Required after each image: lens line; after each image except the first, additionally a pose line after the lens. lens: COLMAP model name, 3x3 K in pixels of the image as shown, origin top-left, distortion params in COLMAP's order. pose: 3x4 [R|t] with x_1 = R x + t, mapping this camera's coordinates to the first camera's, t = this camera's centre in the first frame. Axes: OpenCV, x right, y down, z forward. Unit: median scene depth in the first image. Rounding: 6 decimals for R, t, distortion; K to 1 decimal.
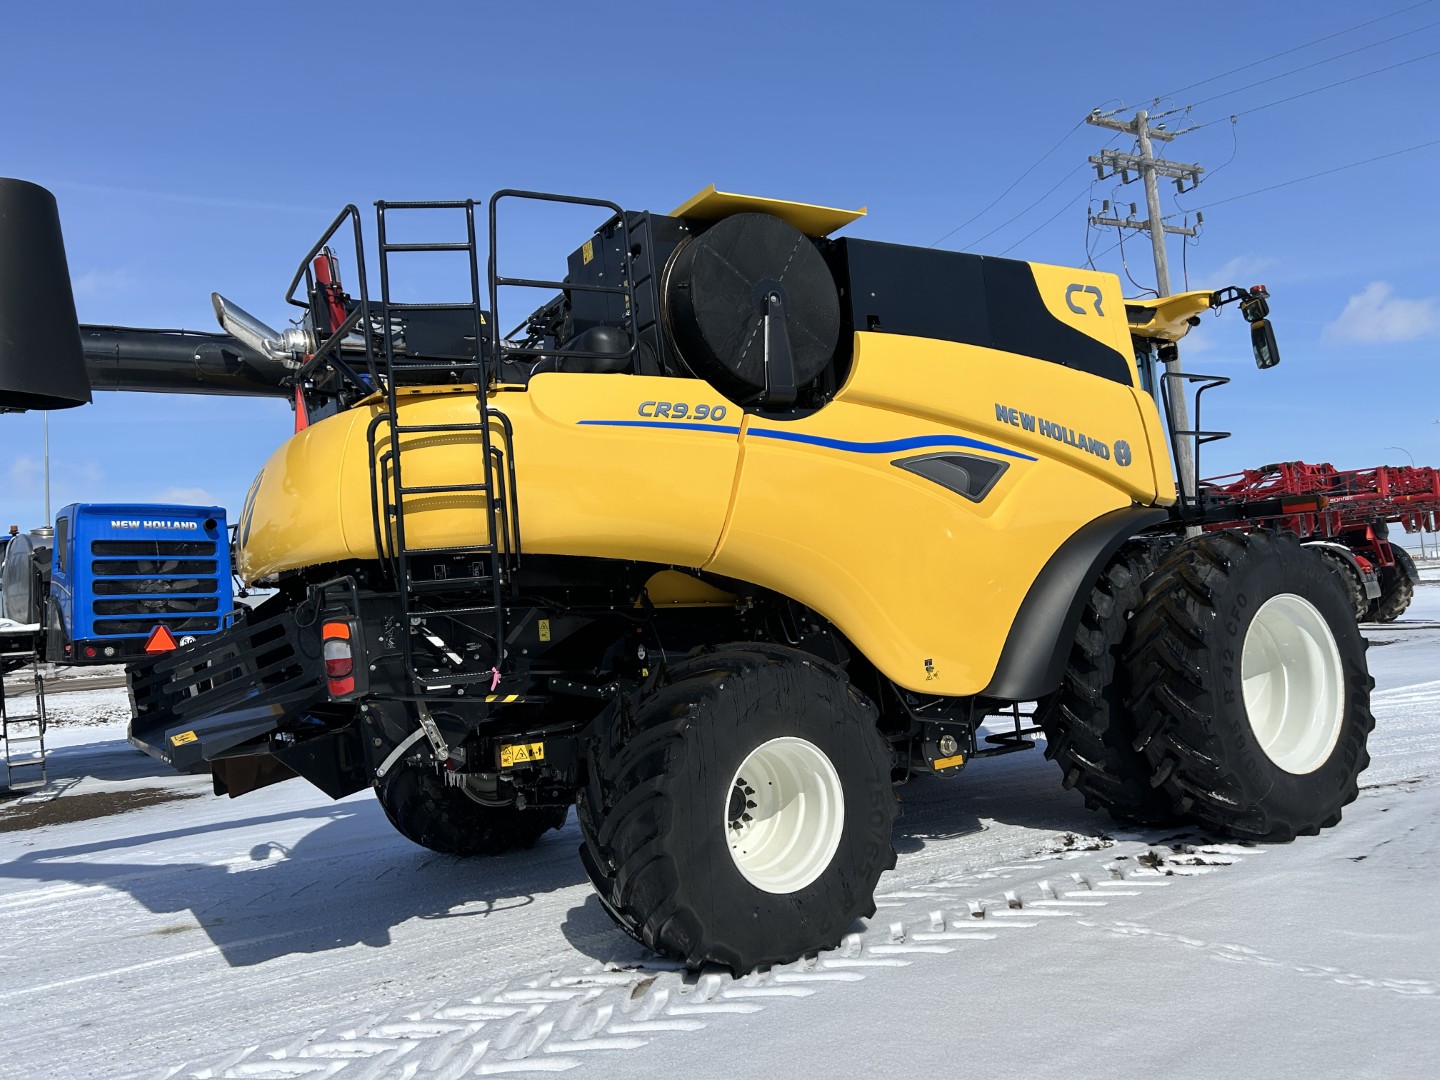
lens RADIAL K [[1032.8, 0, 720.0], [0, 1032.8, 540.0], [0, 0, 1]] dist [0.104762, -0.160220]
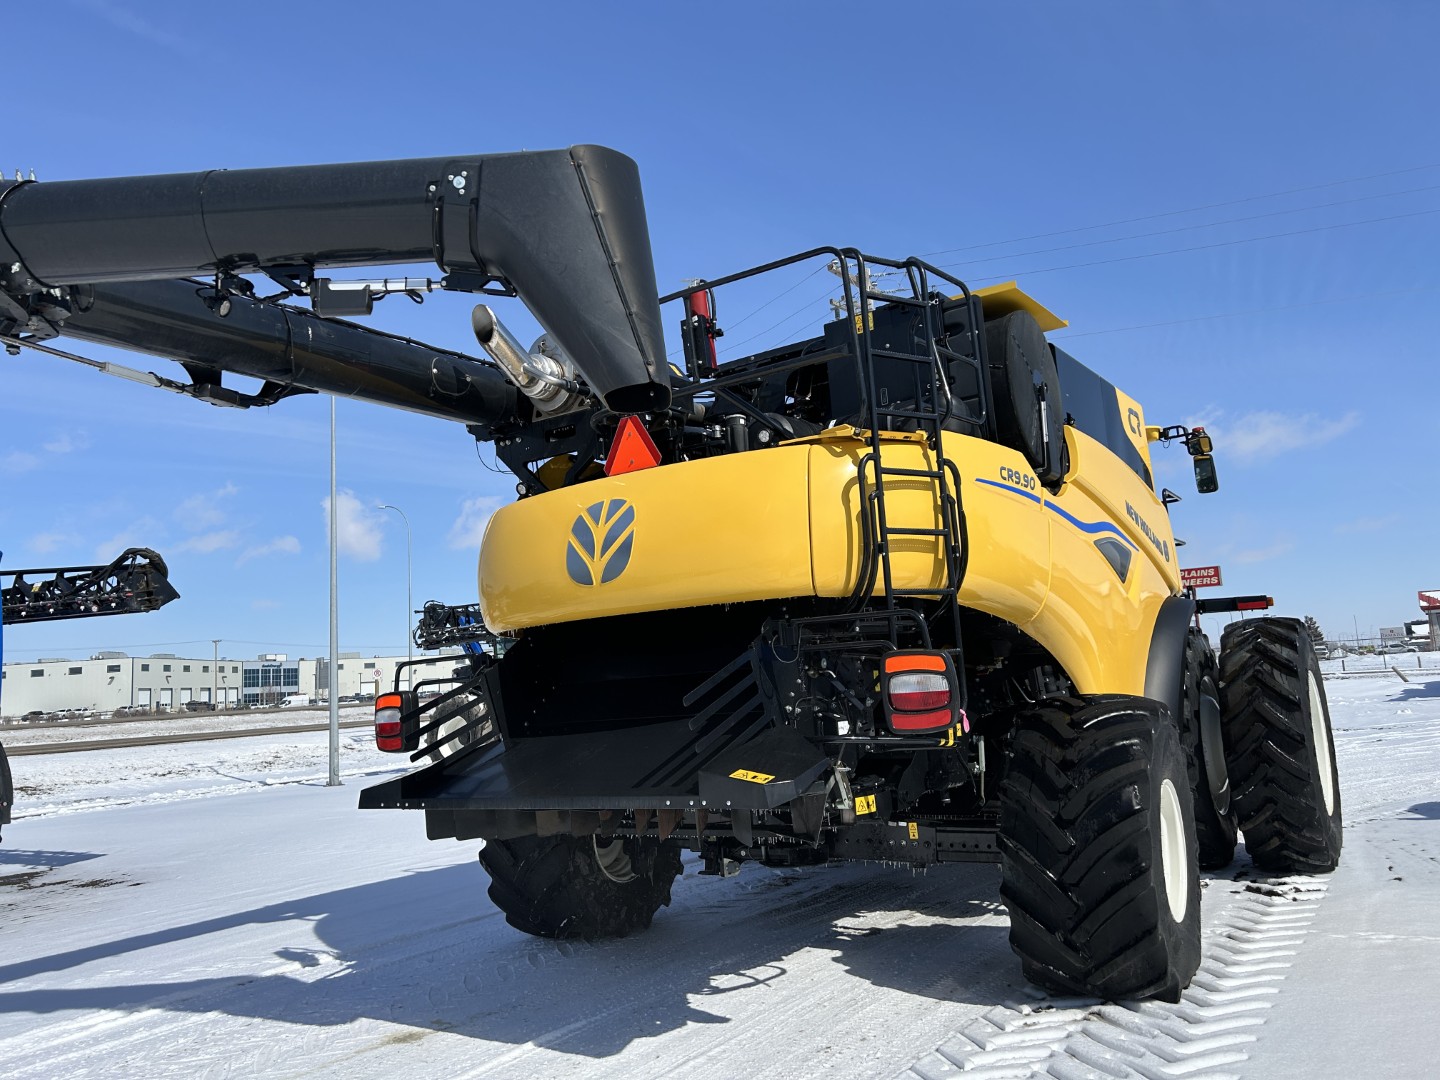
lens RADIAL K [[1039.5, 0, 713.8], [0, 1039.5, 531.4], [0, 0, 1]] dist [0.077743, -0.109041]
pose [[0.923159, 0.077212, 0.376584, -0.697544], [-0.038380, 0.993239, -0.109564, 0.059059], [-0.382498, 0.086691, 0.919880, 0.112384]]
